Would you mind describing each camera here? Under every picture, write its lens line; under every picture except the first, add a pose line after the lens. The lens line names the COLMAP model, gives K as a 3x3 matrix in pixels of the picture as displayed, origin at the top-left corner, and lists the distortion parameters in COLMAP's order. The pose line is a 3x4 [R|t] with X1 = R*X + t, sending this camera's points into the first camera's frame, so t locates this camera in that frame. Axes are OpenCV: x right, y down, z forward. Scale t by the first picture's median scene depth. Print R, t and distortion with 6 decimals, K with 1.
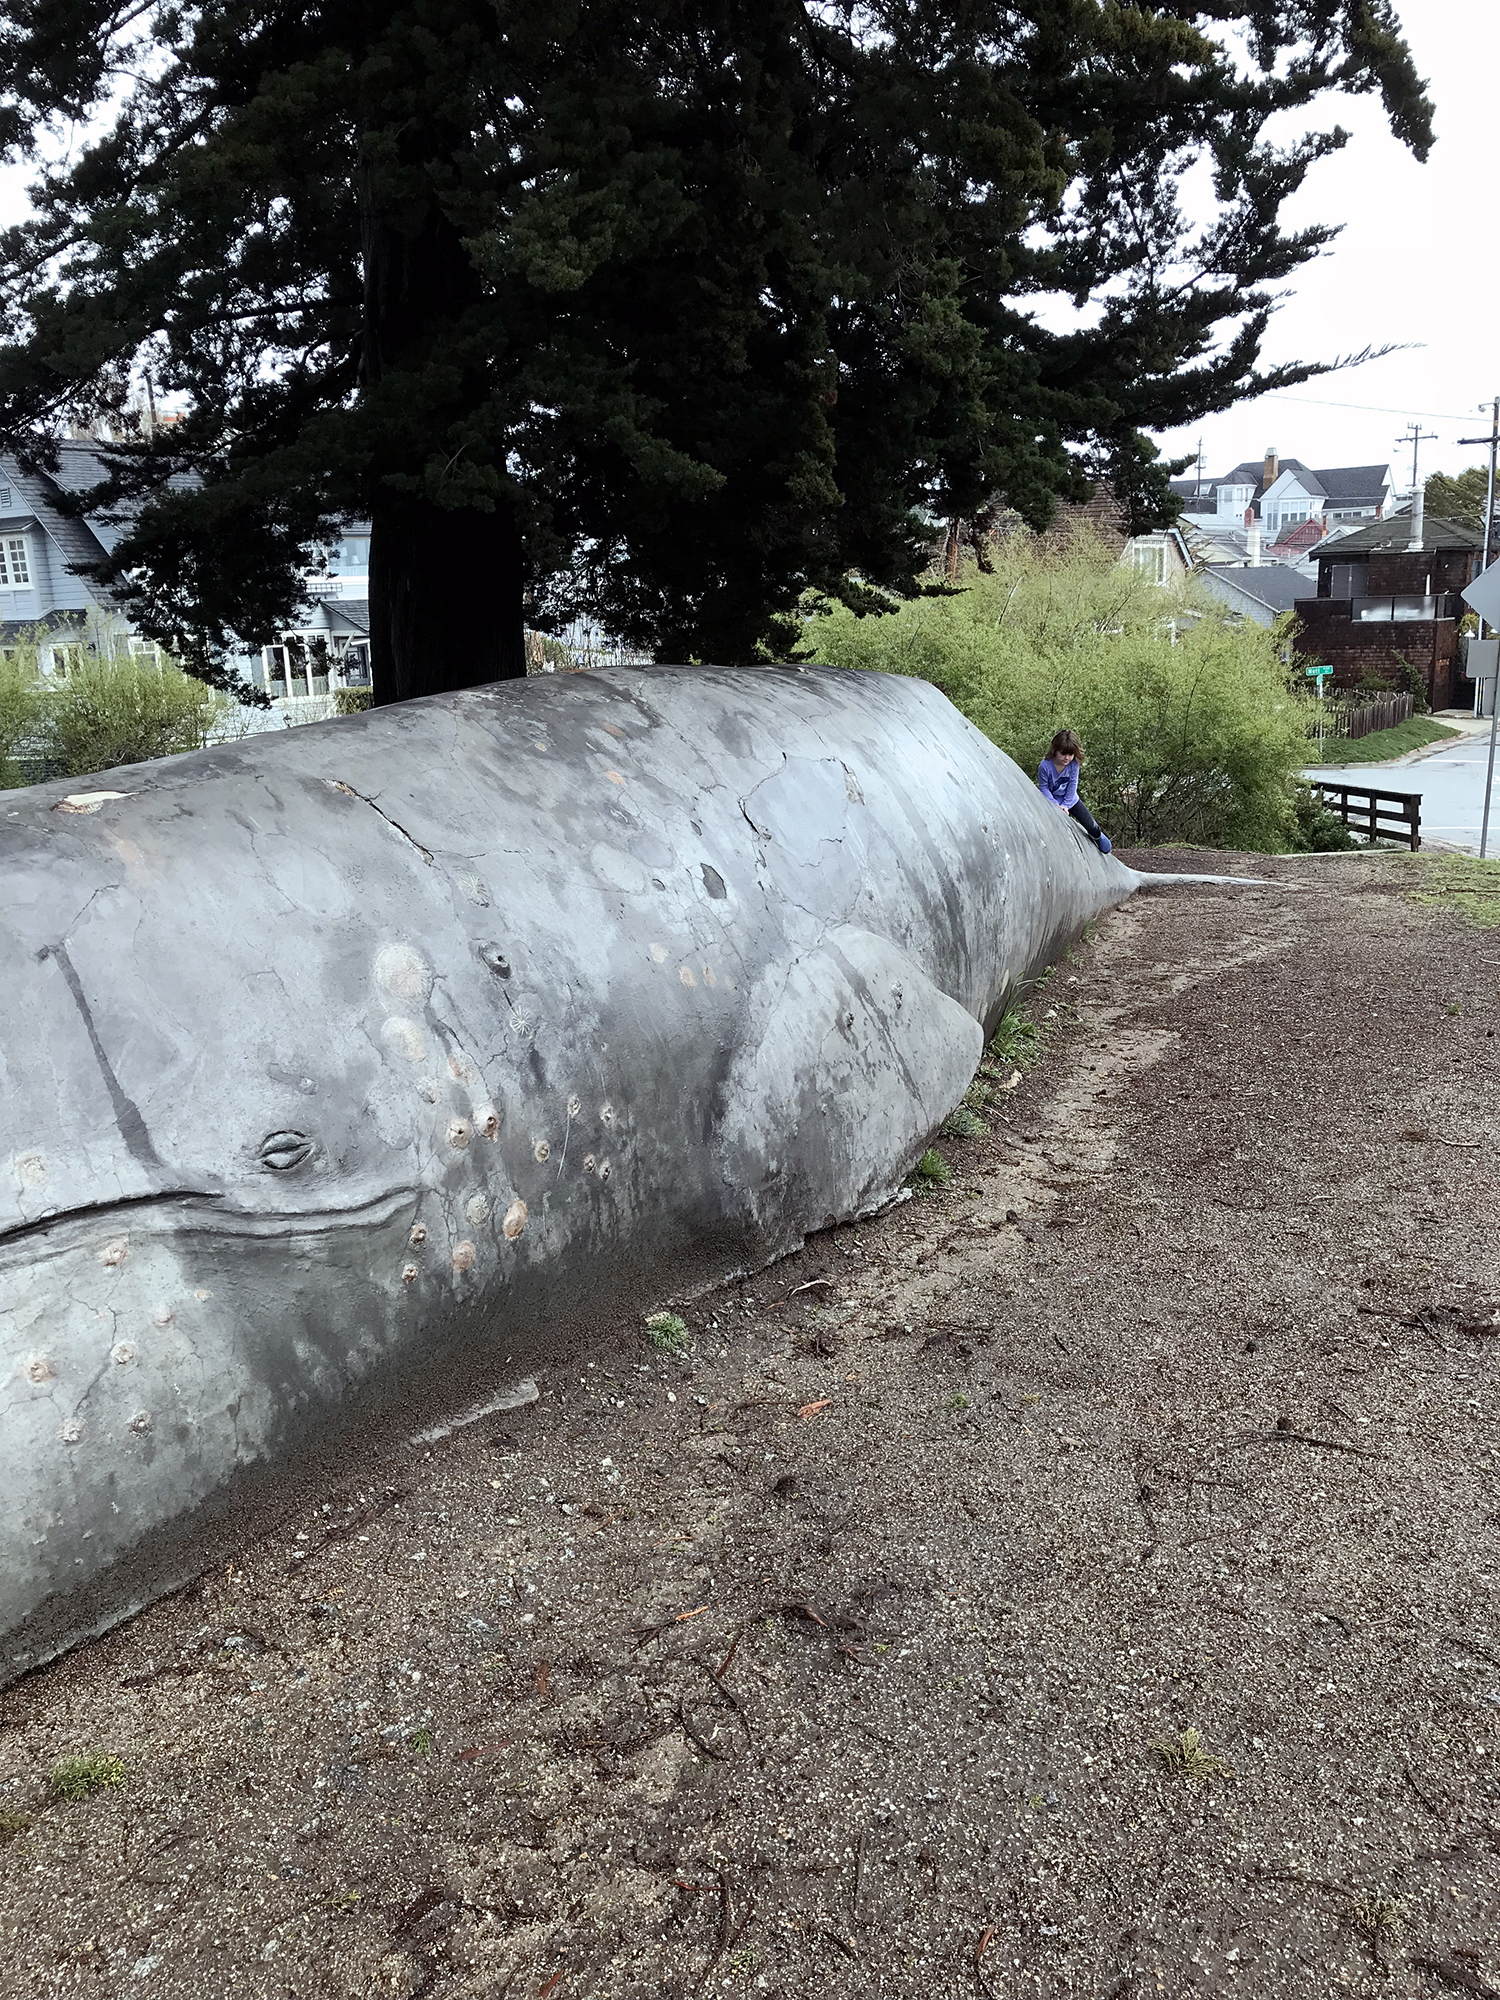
lens RADIAL K [[1600.9, 0, 750.7], [0, 1600.9, 1000.8], [0, 0, 1]] dist [0.009987, 0.012966]
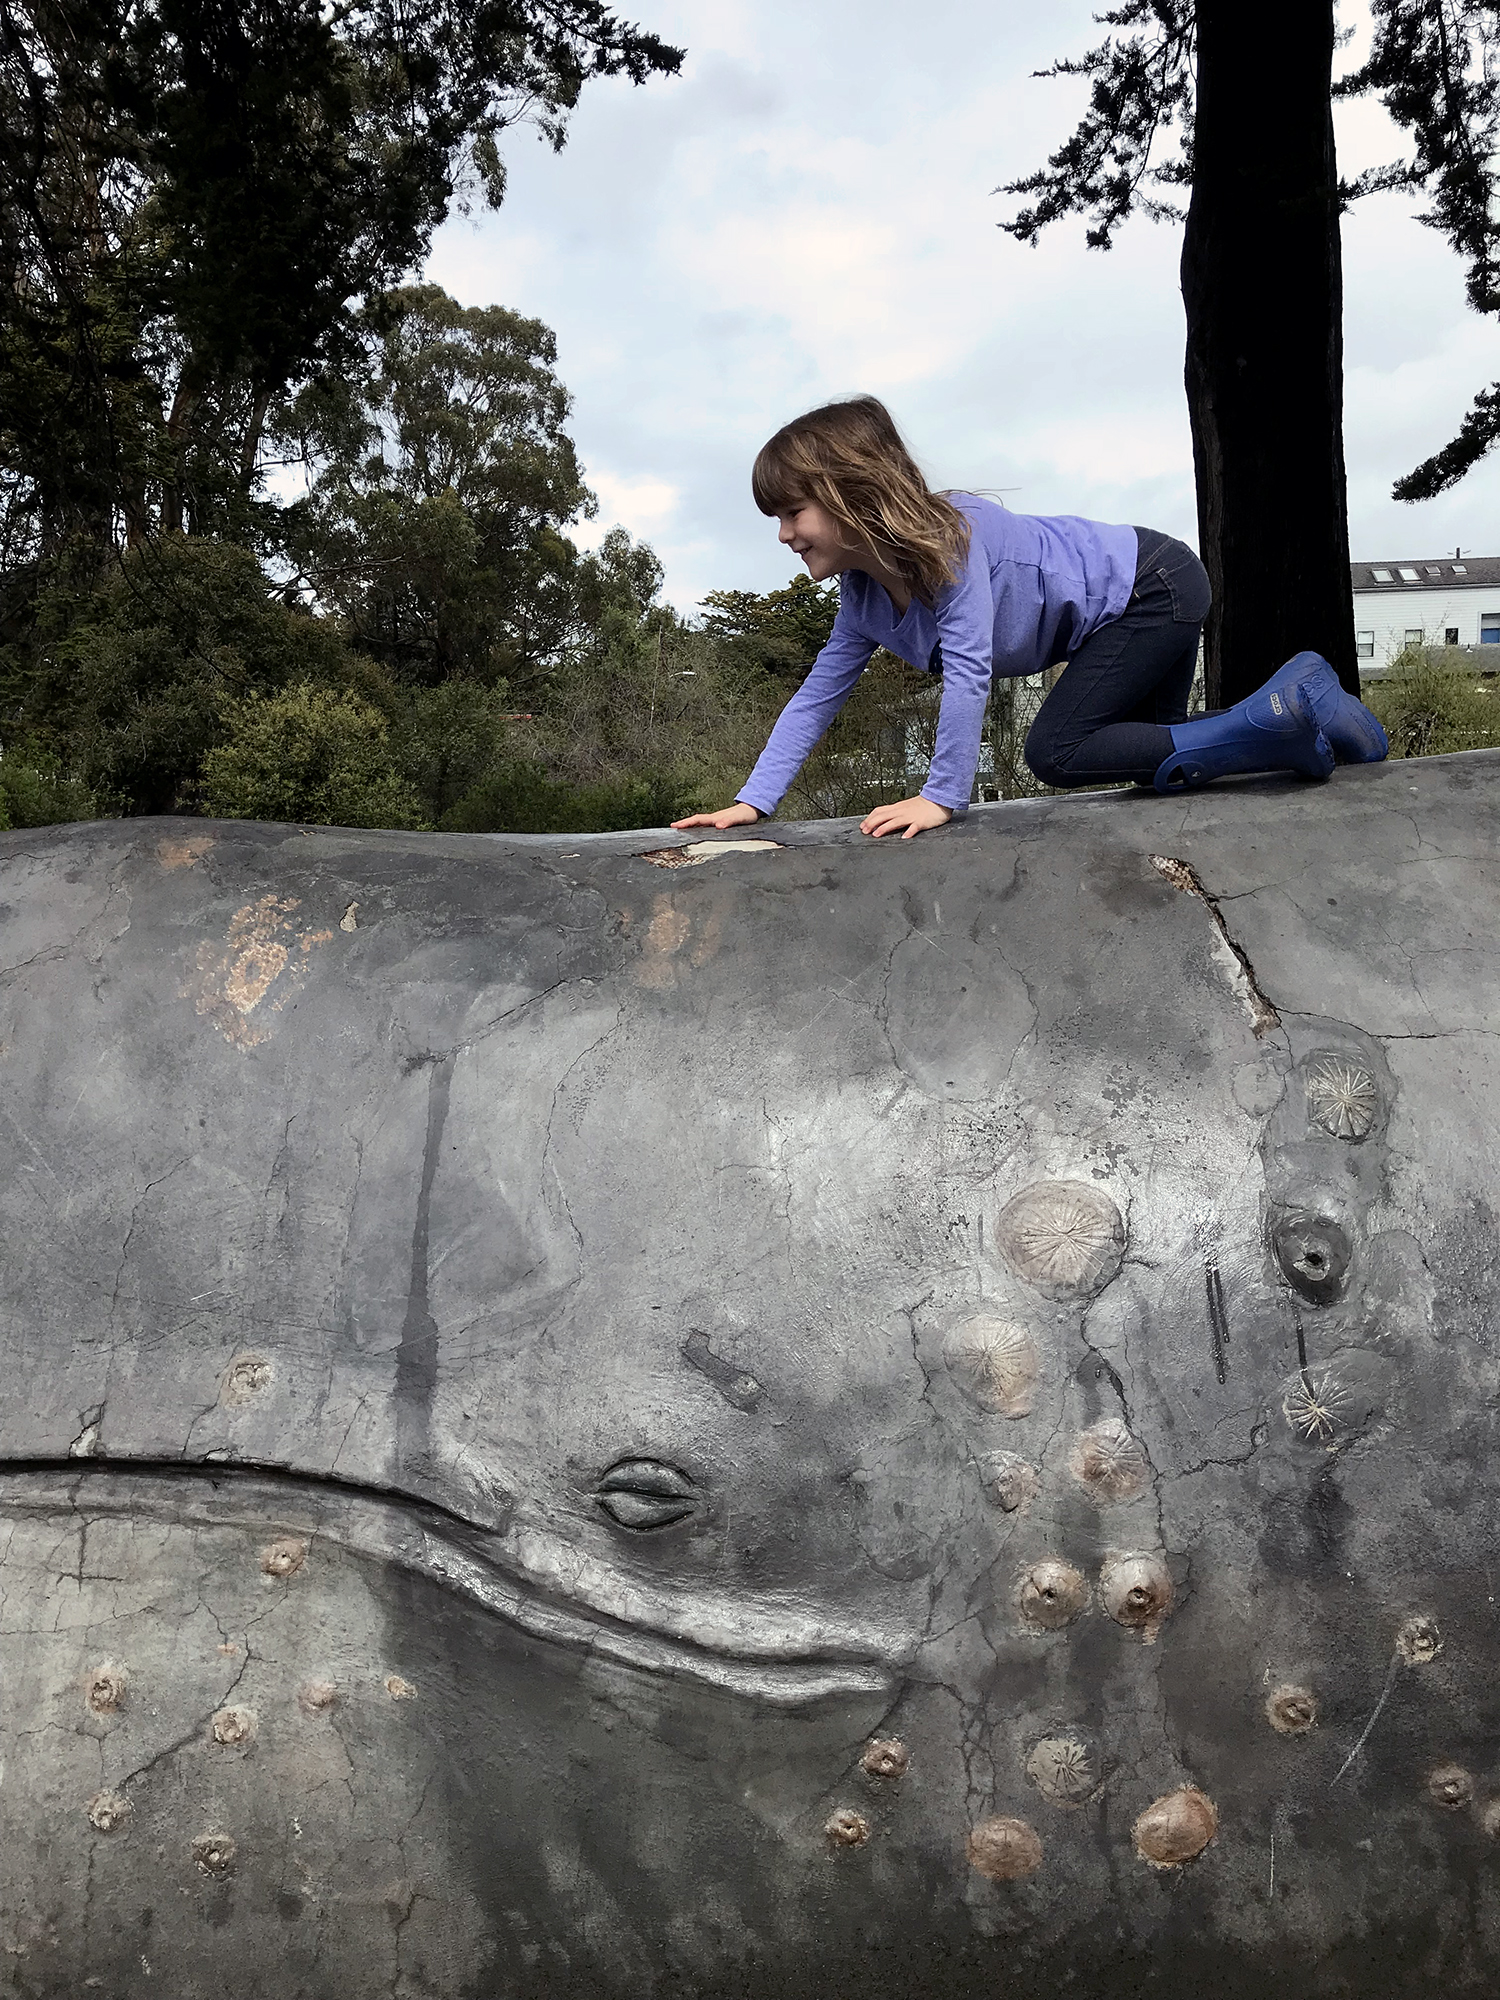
lens RADIAL K [[1600.9, 0, 748.7], [0, 1600.9, 997.5], [0, 0, 1]] dist [0.009987, 0.012966]
pose [[0.513750, 0.143350, -0.845880, 0.155711], [-0.199341, 0.978905, 0.044823, -0.098267], [0.834461, 0.145590, 0.531487, 0.676050]]
